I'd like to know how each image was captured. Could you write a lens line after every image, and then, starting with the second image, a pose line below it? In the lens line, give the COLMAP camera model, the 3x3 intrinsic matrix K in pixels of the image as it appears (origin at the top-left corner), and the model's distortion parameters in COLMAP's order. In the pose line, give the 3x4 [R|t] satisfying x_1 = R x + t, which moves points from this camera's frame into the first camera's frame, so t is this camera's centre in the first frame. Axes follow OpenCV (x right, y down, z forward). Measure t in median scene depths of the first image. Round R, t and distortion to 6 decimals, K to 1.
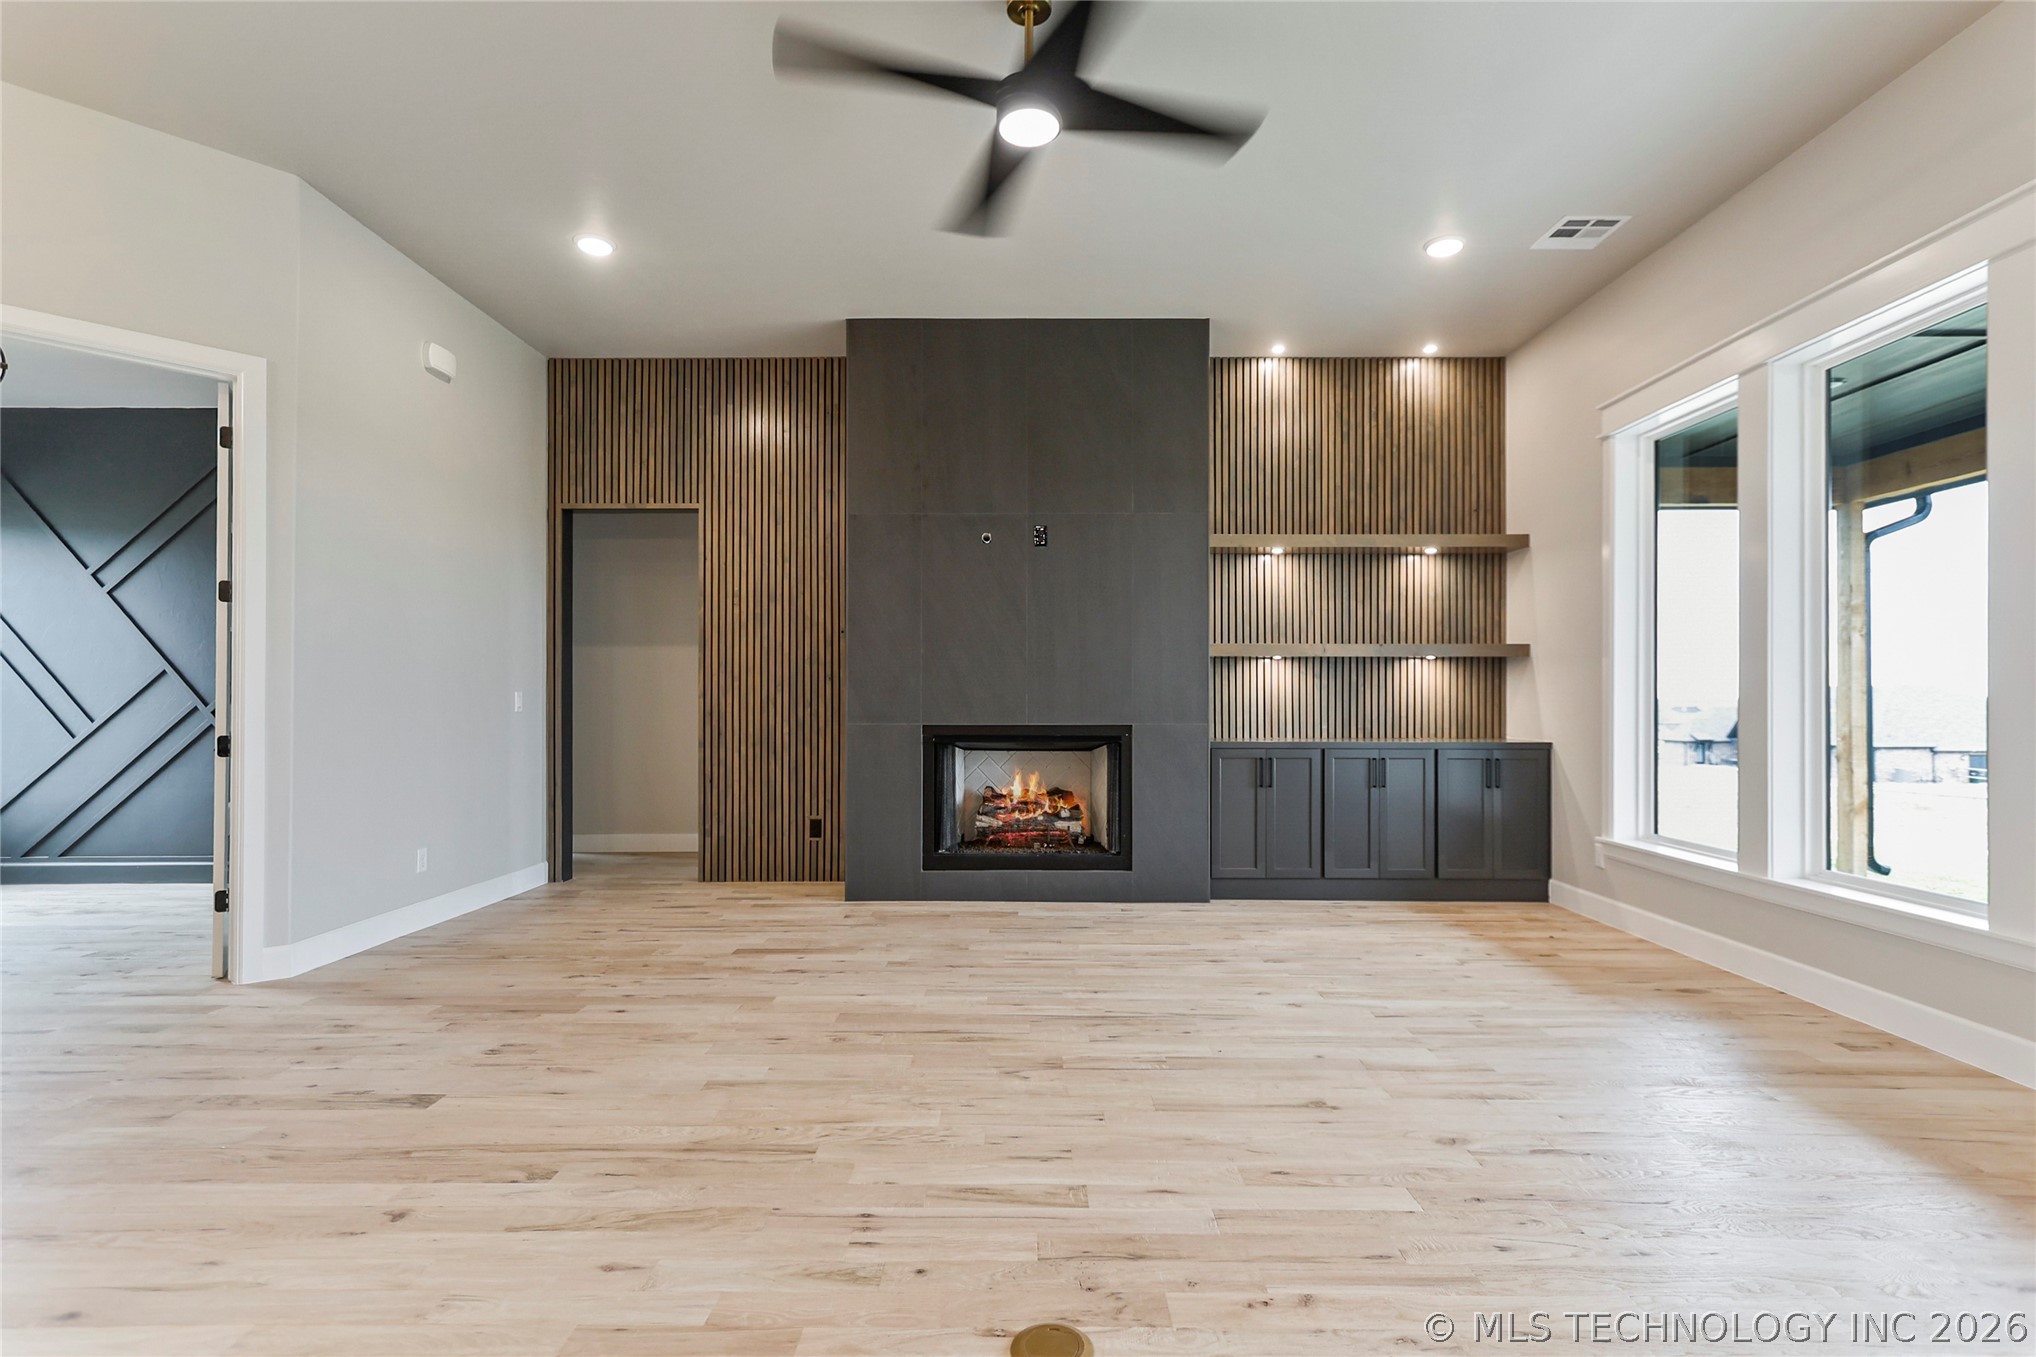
lens RADIAL K [[937.1, 0, 1019.8], [0, 937.1, 693.8], [0, 0, 1]] dist [0.002951, 0.001161]
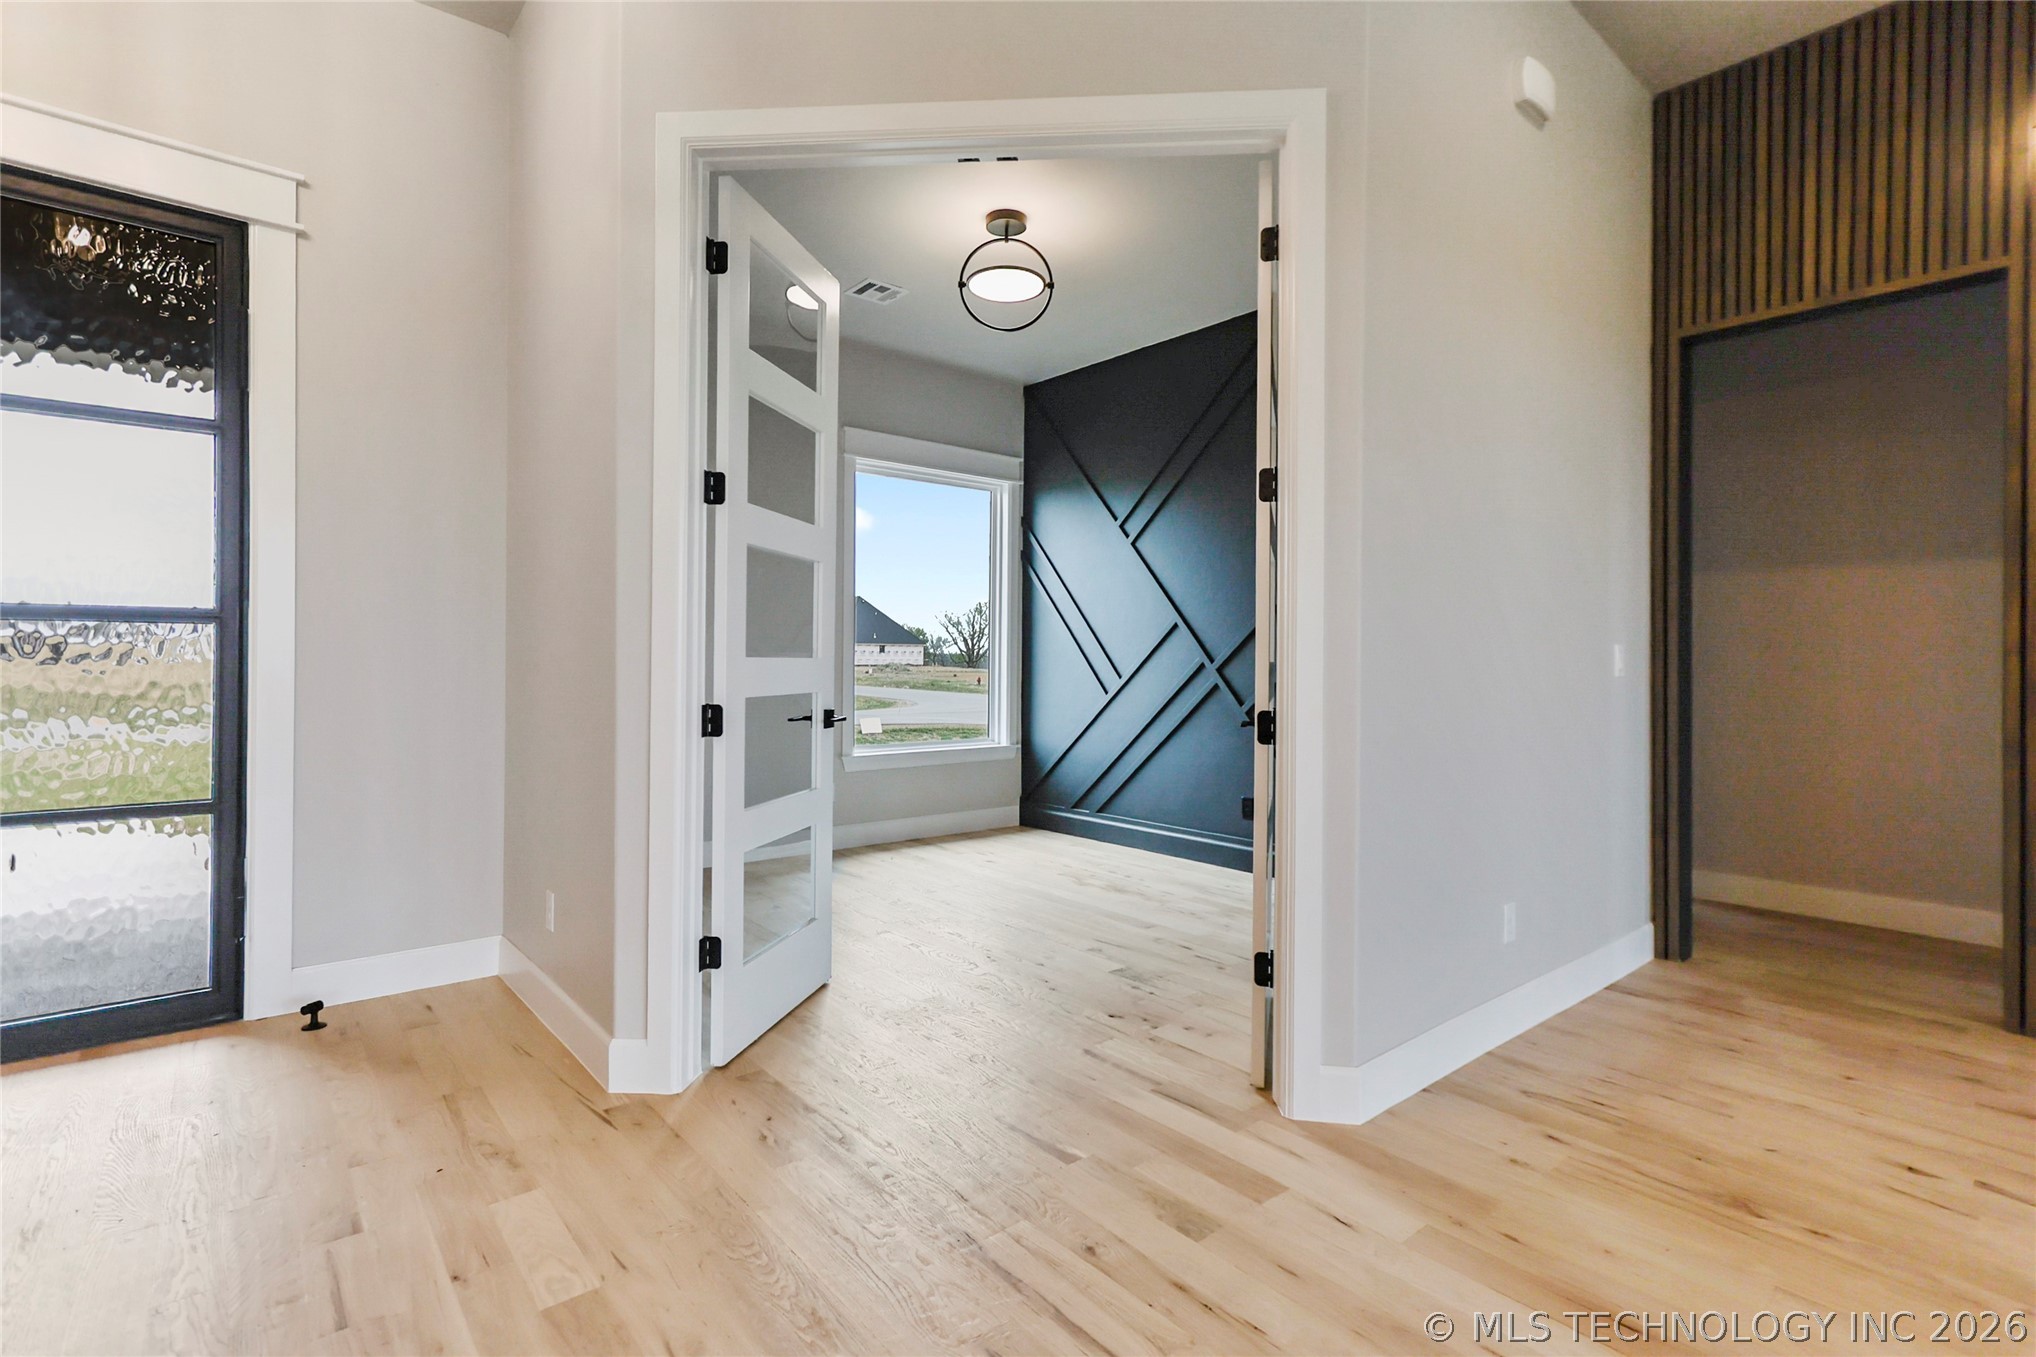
lens RADIAL K [[937.1, 0, 1021.0], [0, 937.1, 665.6], [0, 0, 1]] dist [0.002951, 0.001161]
pose [[0.634273, 0.010209, -0.773042, -0.303086], [0.000882, 0.999903, 0.013929, 0.003065], [0.773109, -0.009517, 0.634202, 0.307606]]
